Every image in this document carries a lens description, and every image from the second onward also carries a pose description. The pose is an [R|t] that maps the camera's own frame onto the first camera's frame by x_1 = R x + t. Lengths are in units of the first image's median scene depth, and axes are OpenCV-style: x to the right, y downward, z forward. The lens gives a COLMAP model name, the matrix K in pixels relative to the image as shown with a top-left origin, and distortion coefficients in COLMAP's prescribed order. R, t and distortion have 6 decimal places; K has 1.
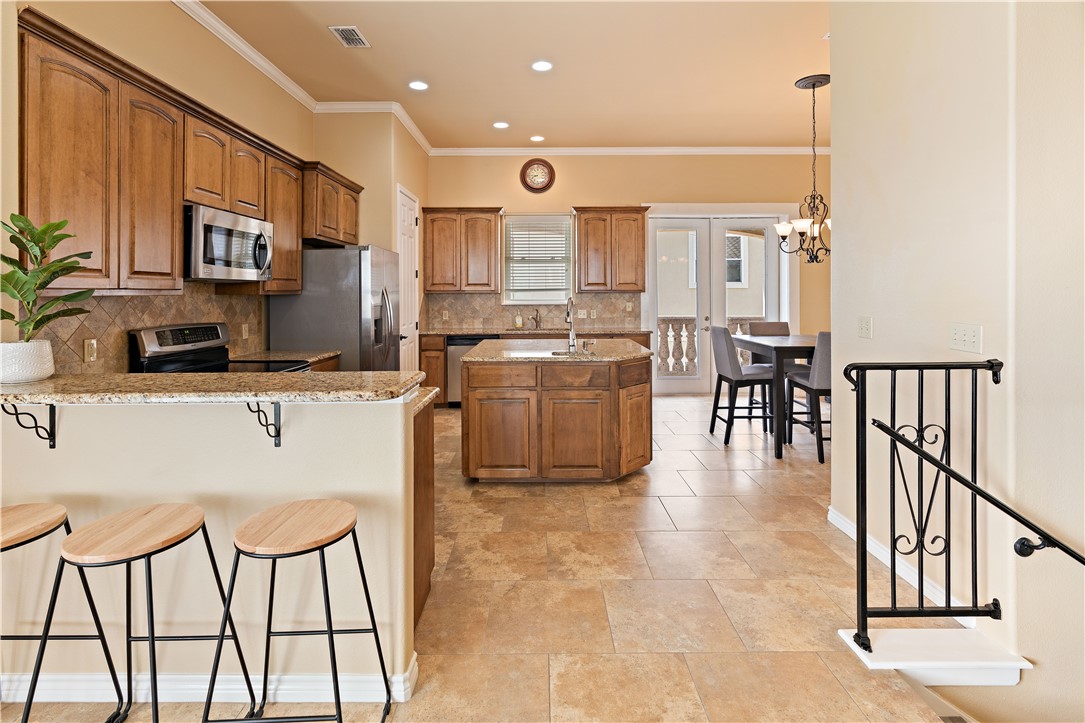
lens RADIAL K [[513.0, 0, 541.8], [0, 513.0, 291.0], [0, 0, 1]] dist [-0.001399, -0.000077]
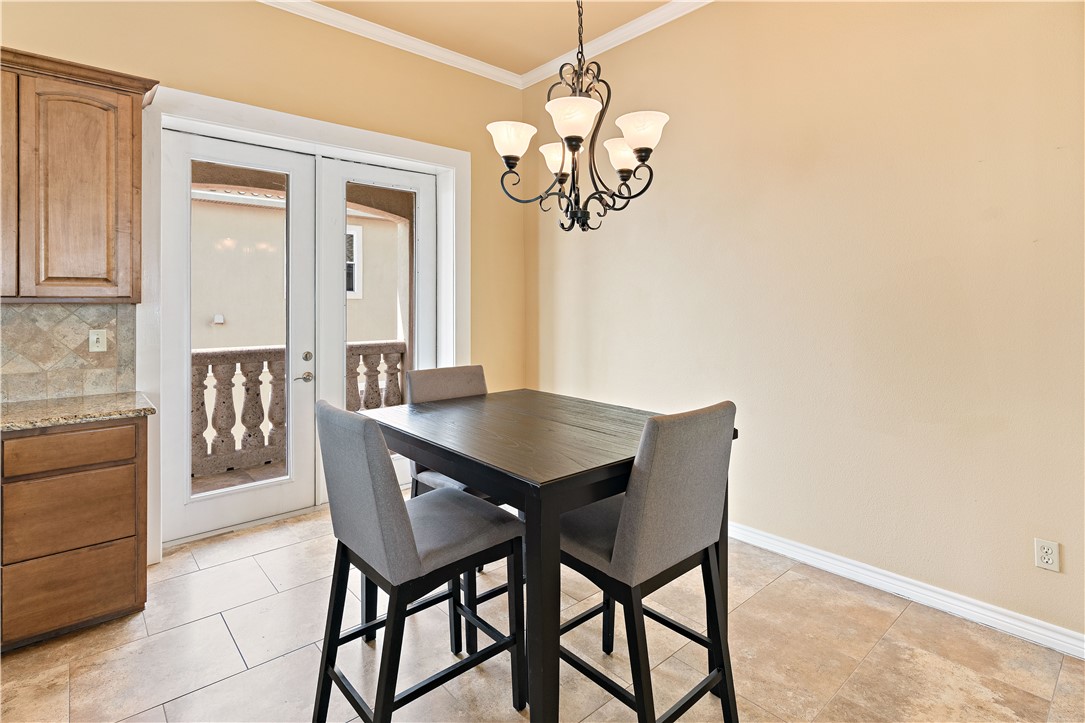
lens RADIAL K [[539.4, 0, 541.6], [0, 539.4, 297.8], [0, 0, 1]] dist [-0.000958, -0.000377]
pose [[0.753700, 0.008183, 0.657167, 0.162642], [-0.000667, 0.999932, -0.011685, 0.003118], [-0.657218, 0.008369, 0.753654, 0.498712]]
